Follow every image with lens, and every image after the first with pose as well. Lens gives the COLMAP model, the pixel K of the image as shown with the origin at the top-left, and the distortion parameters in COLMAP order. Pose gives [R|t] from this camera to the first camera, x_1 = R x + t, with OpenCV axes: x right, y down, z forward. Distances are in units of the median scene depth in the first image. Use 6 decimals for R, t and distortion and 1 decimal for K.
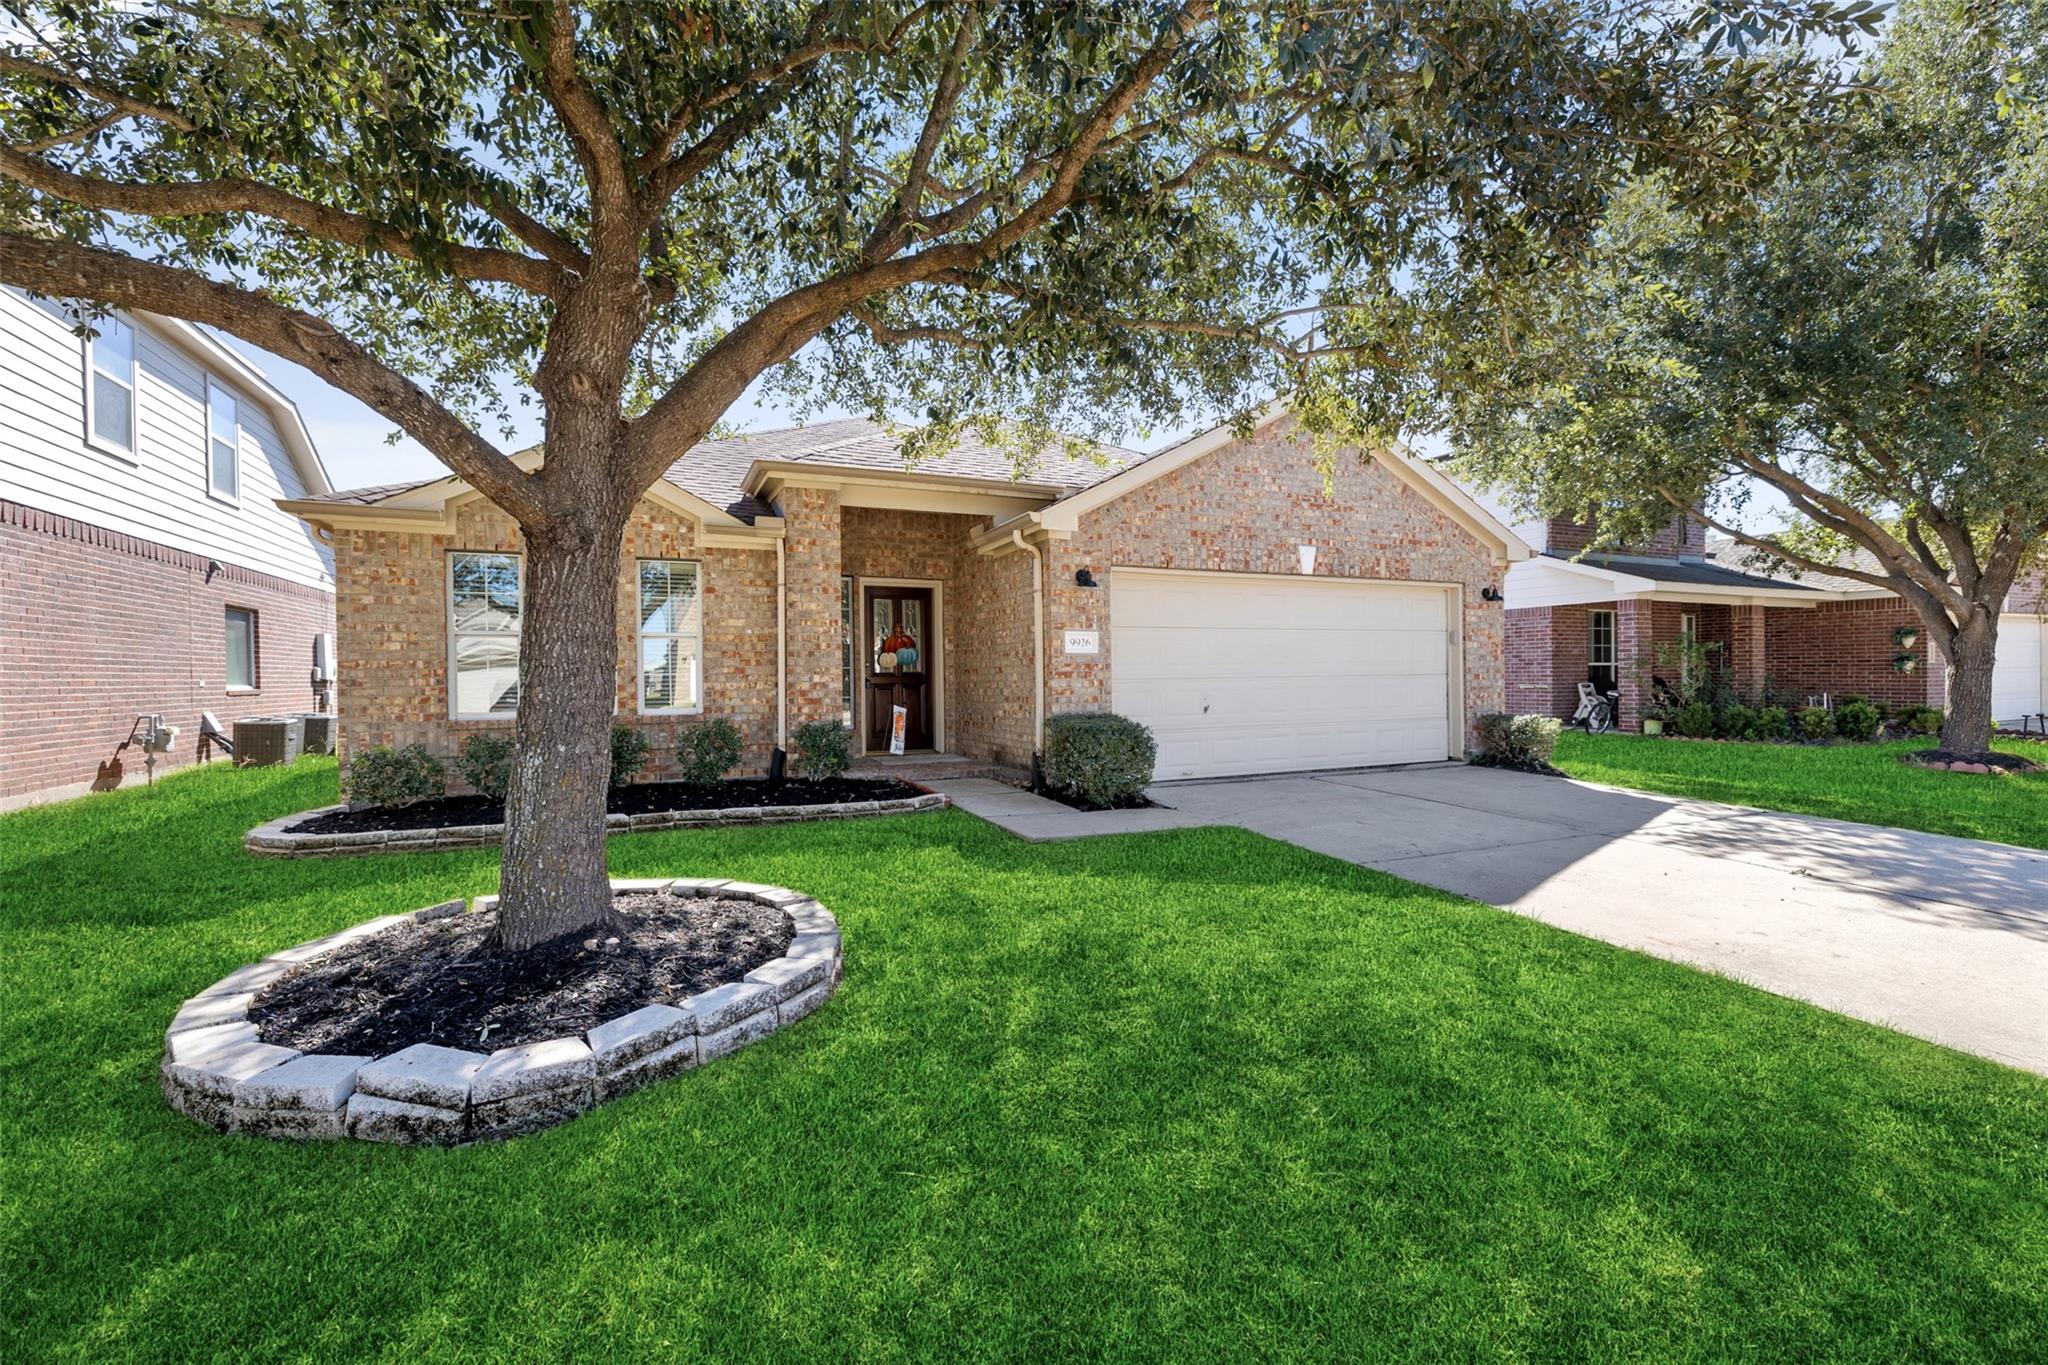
lens RADIAL K [[864.8, 0, 1027.5], [0, 864.8, 682.5], [0, 0, 1]] dist [0.001199, -0.000696]
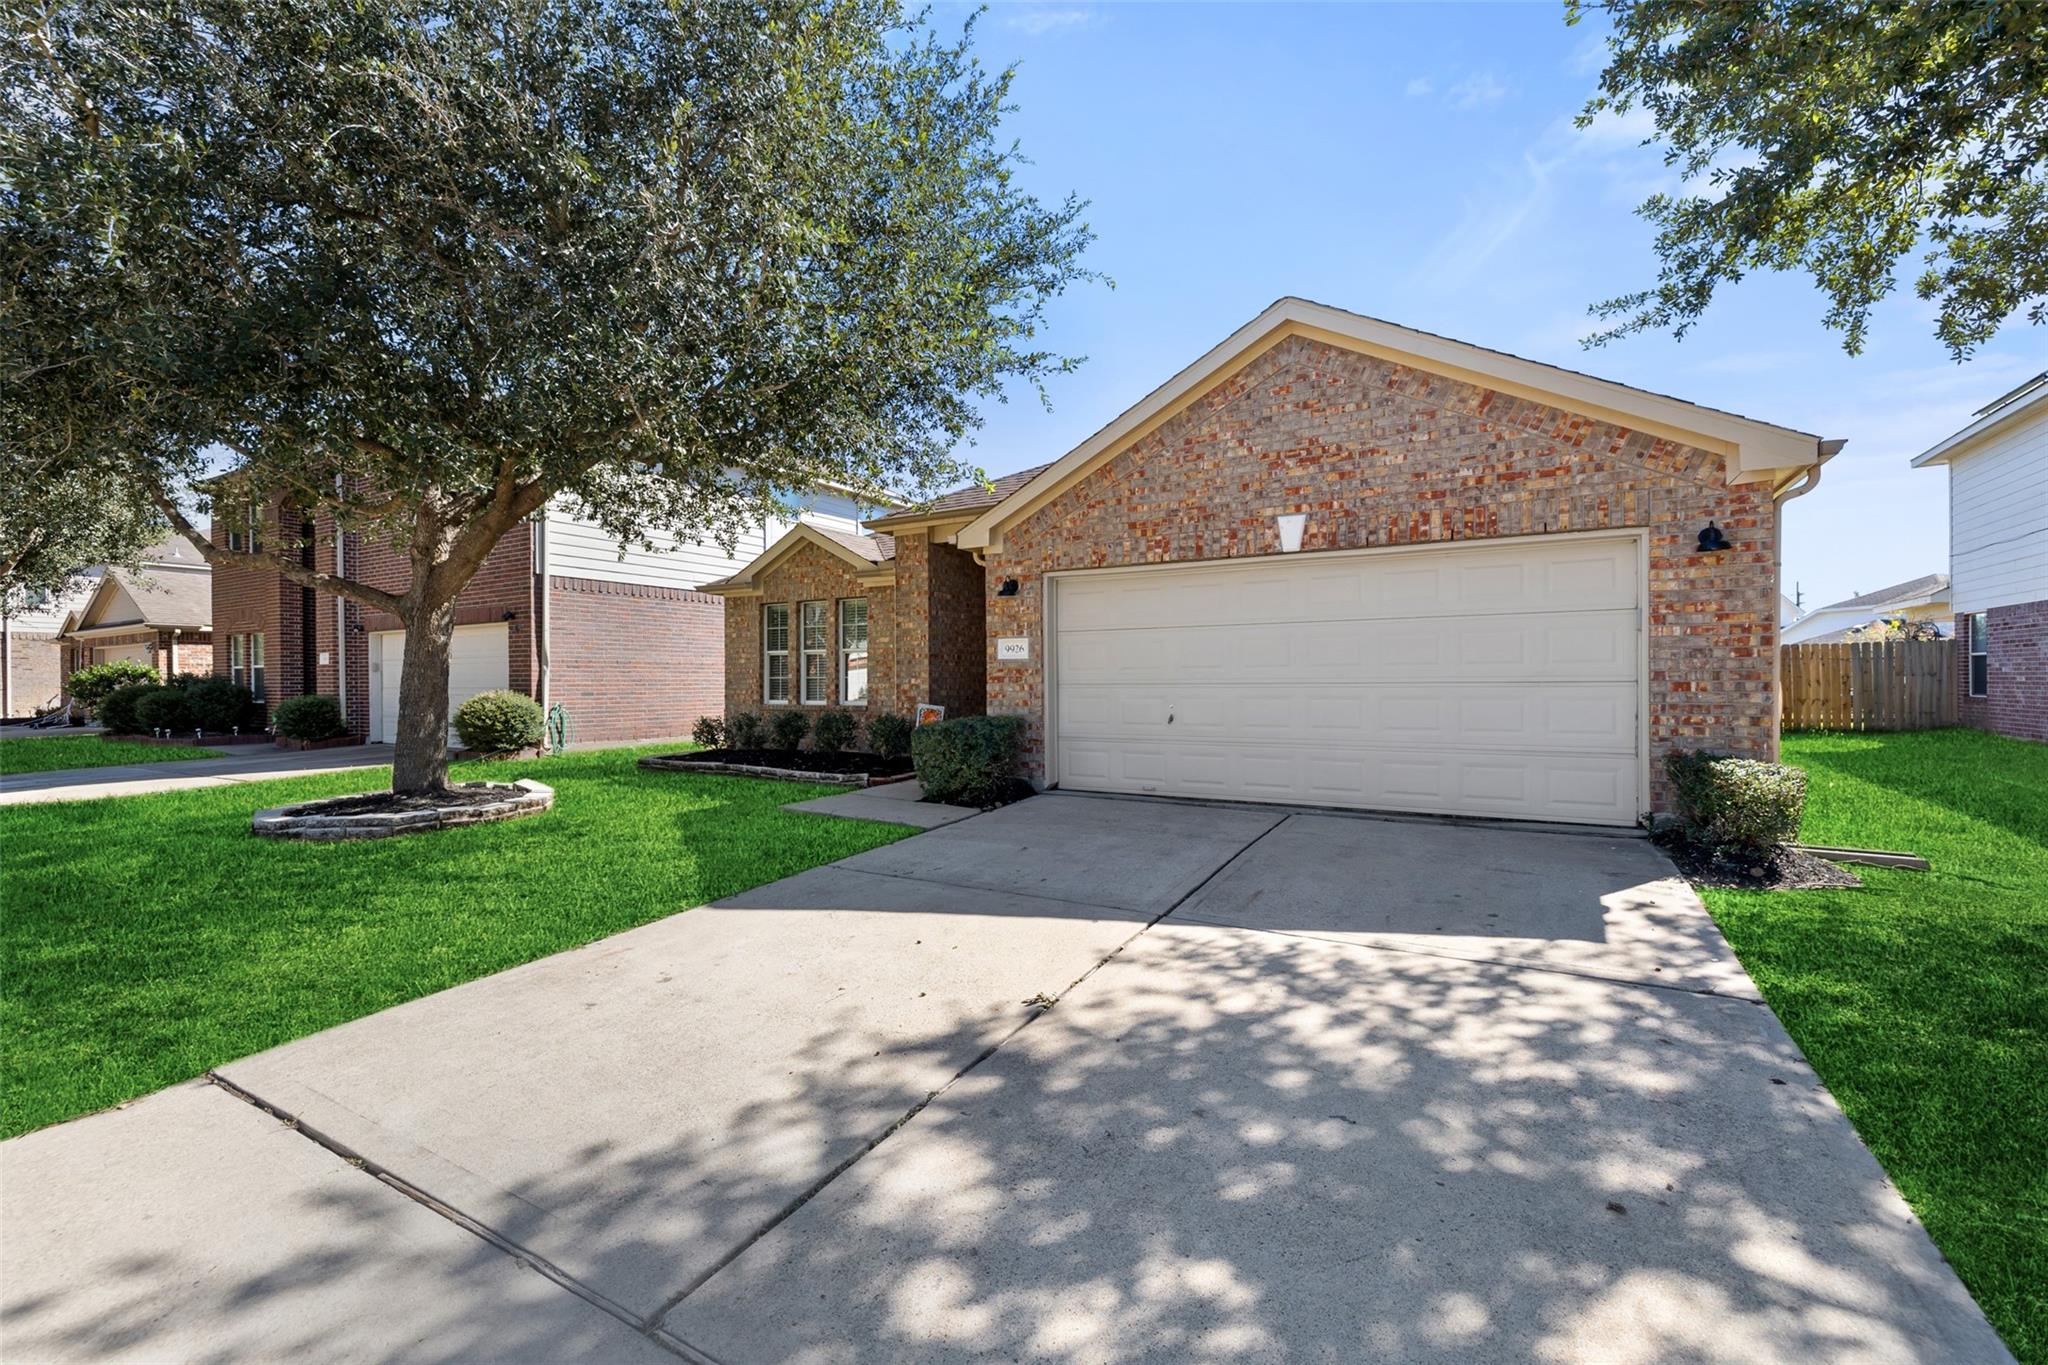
lens RADIAL K [[864.8, 0, 1027.2], [0, 864.8, 679.6], [0, 0, 1]] dist [0.001199, -0.000696]
pose [[0.578083, 0.005545, -0.815959, 0.895876], [-0.008014, 0.999967, 0.001118, -0.009931], [0.815938, 0.005892, 0.578109, 0.390955]]
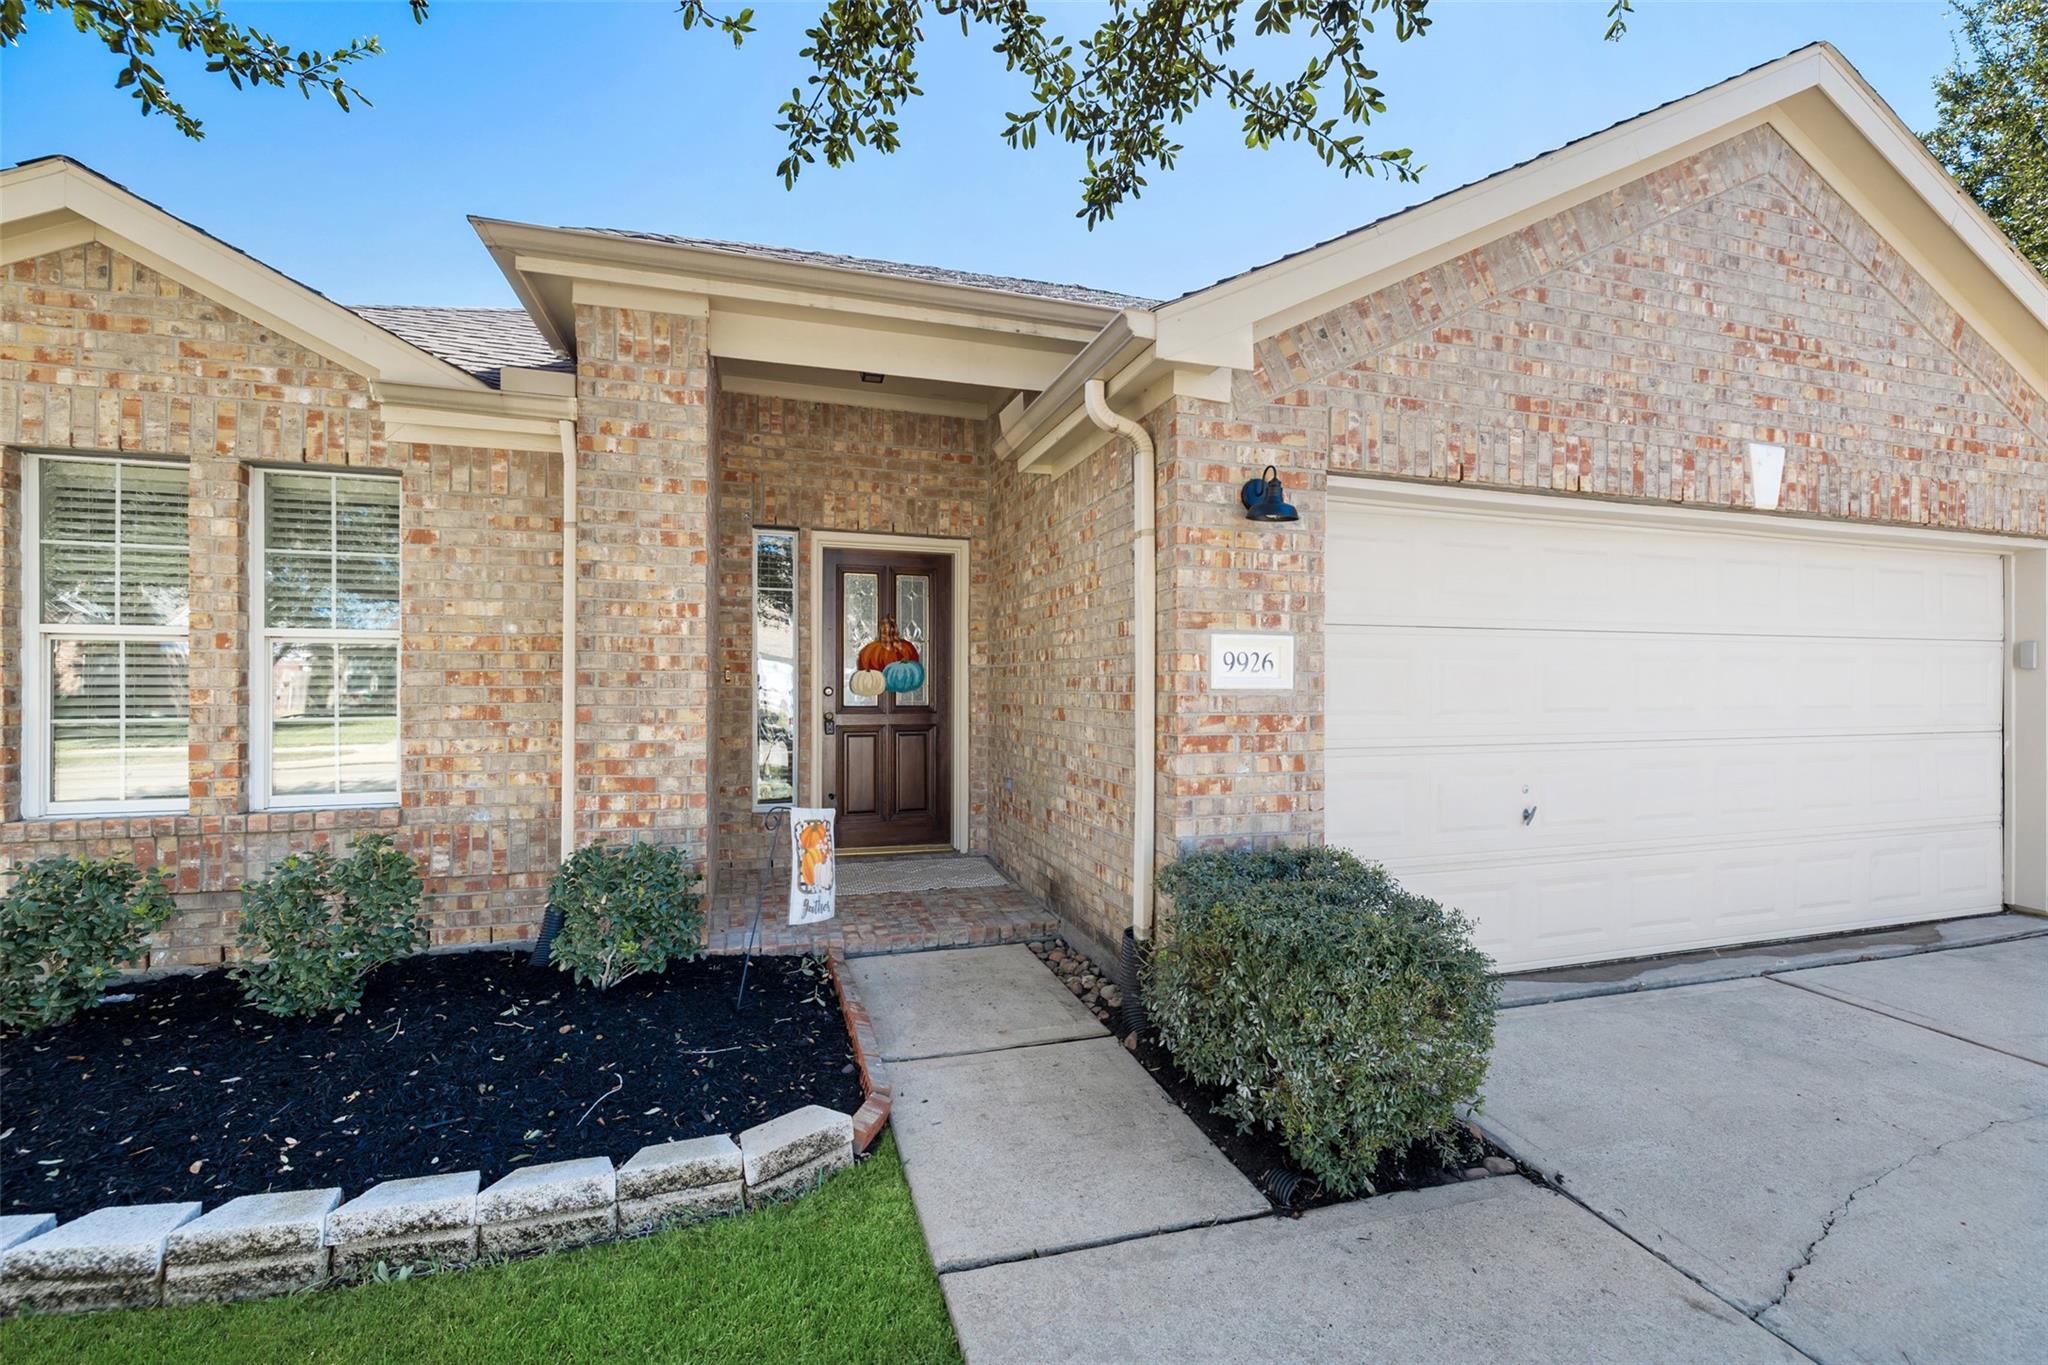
lens RADIAL K [[864.8, 0, 1030.1], [0, 864.8, 685.2], [0, 0, 1]] dist [0.001199, -0.000696]
pose [[0.993136, 0.015793, -0.115894, 0.006798], [-0.015859, 0.999874, 0.000353, -0.032965], [0.115885, 0.001488, 0.993262, 0.570035]]
